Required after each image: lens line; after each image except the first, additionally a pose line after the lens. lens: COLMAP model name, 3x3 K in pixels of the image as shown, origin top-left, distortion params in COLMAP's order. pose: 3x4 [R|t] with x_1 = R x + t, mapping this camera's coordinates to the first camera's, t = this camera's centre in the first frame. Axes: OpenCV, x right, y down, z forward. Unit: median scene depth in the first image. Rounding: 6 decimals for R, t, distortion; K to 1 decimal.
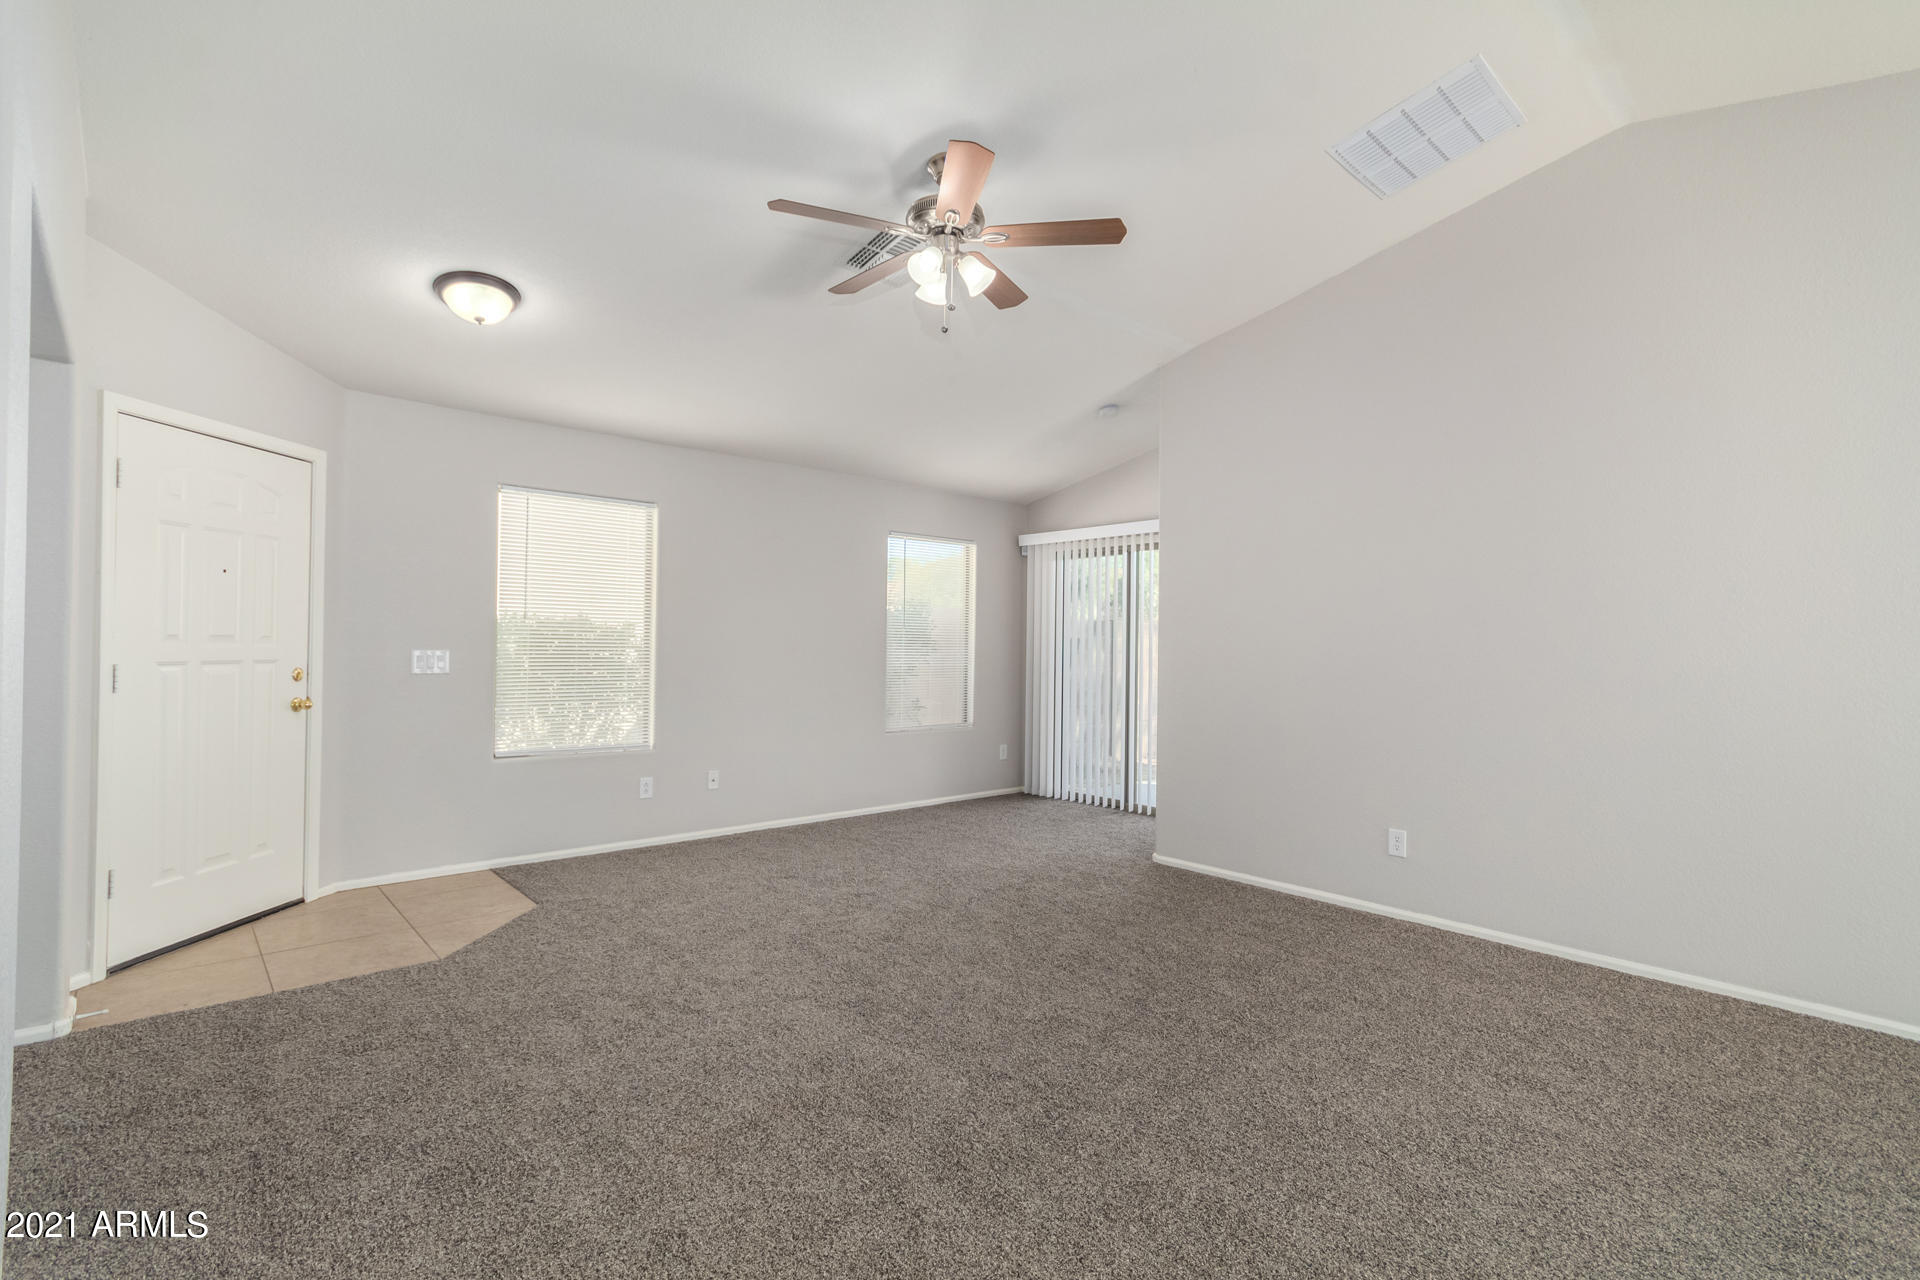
lens RADIAL K [[892.7, 0, 967.7], [0, 892.7, 640.0], [0, 0, 1]] dist [0.005047, 0.002187]
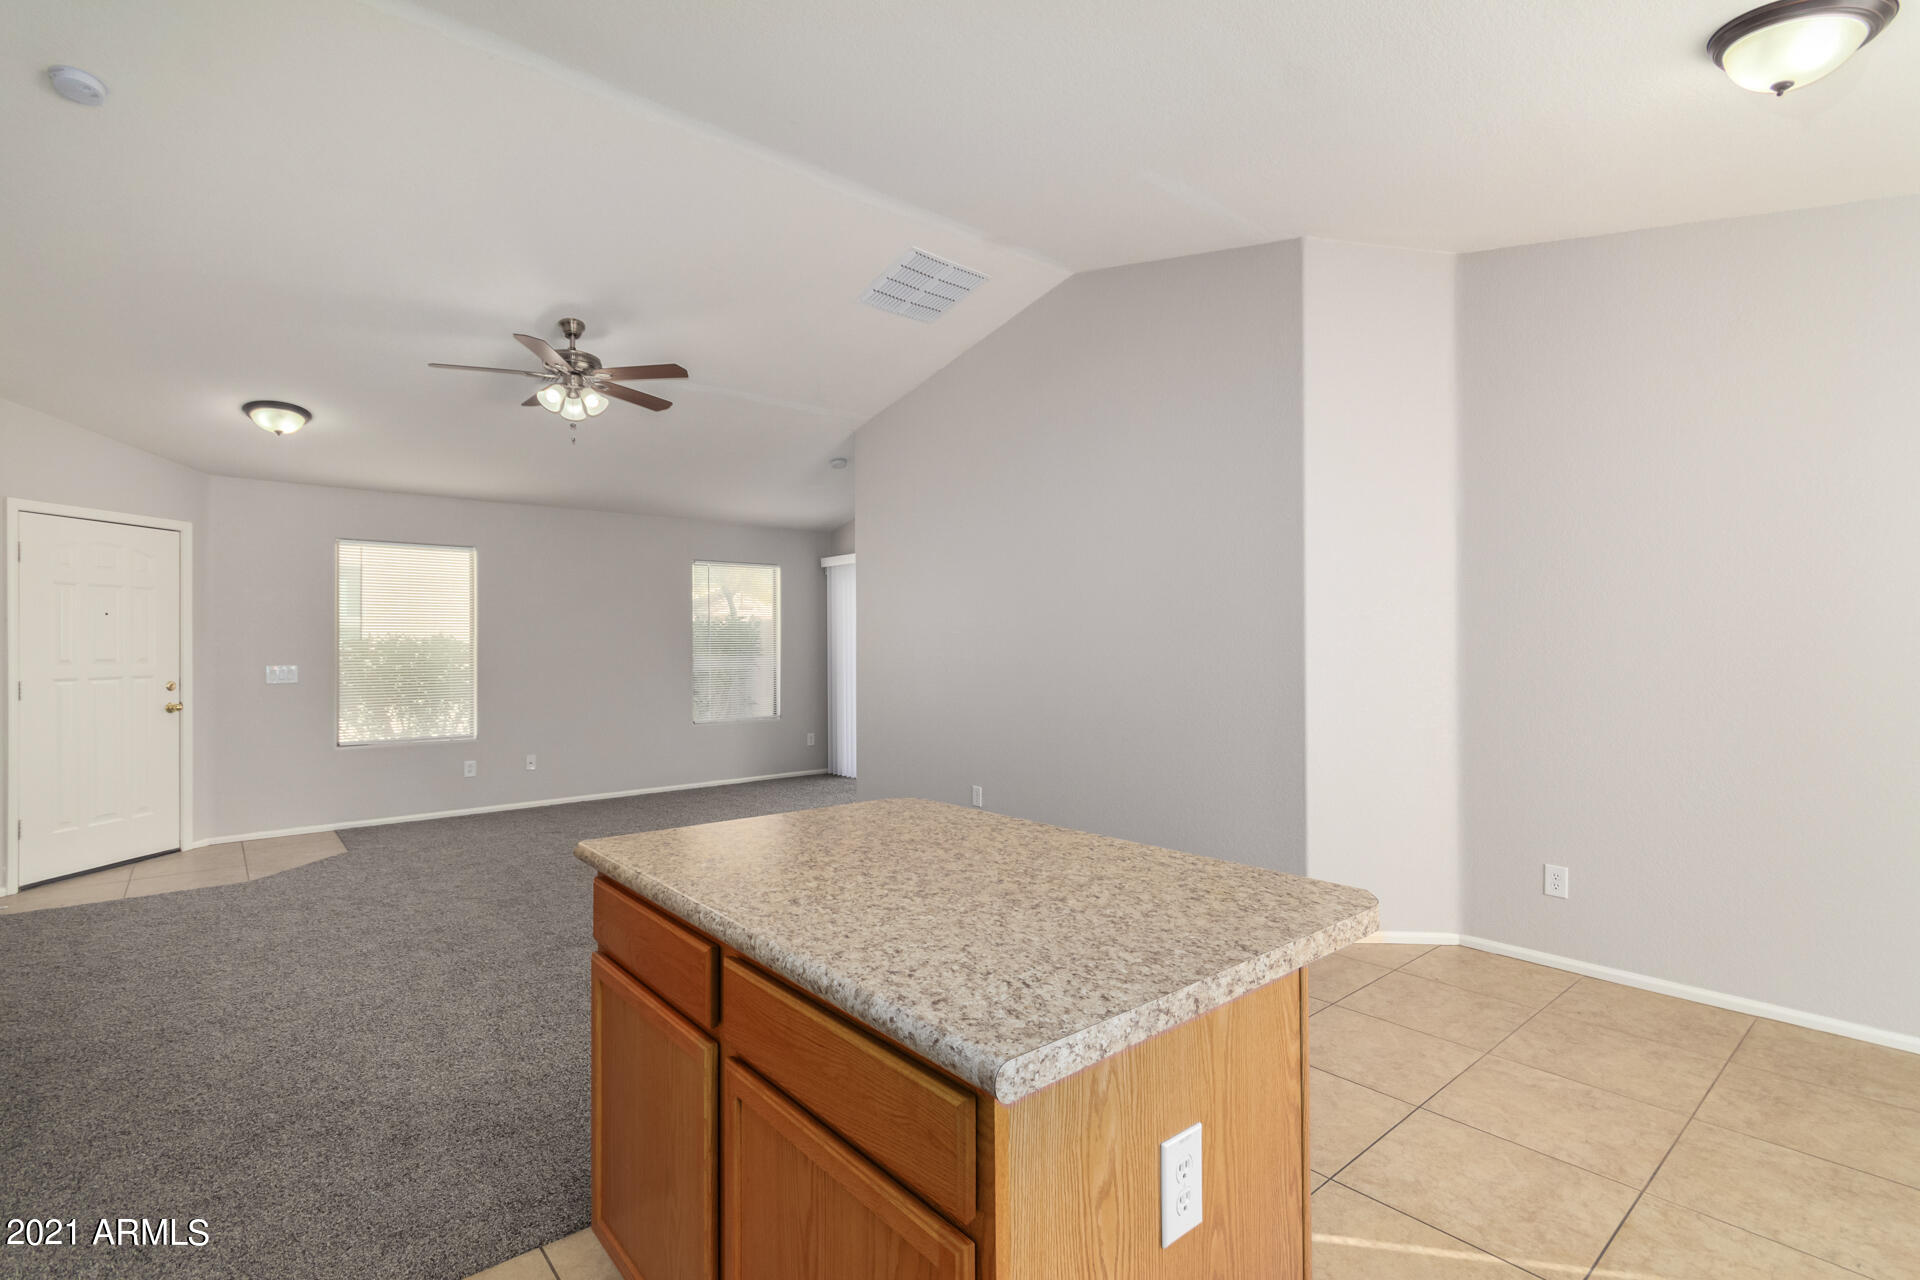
lens RADIAL K [[892.7, 0, 967.7], [0, 892.7, 640.0], [0, 0, 1]] dist [0.005047, 0.002187]
pose [[0.999276, -0.020117, -0.032287, 0.498560], [0.020161, 0.999796, 0.001016, -0.008288], [0.032260, -0.001666, 0.999478, -0.325053]]
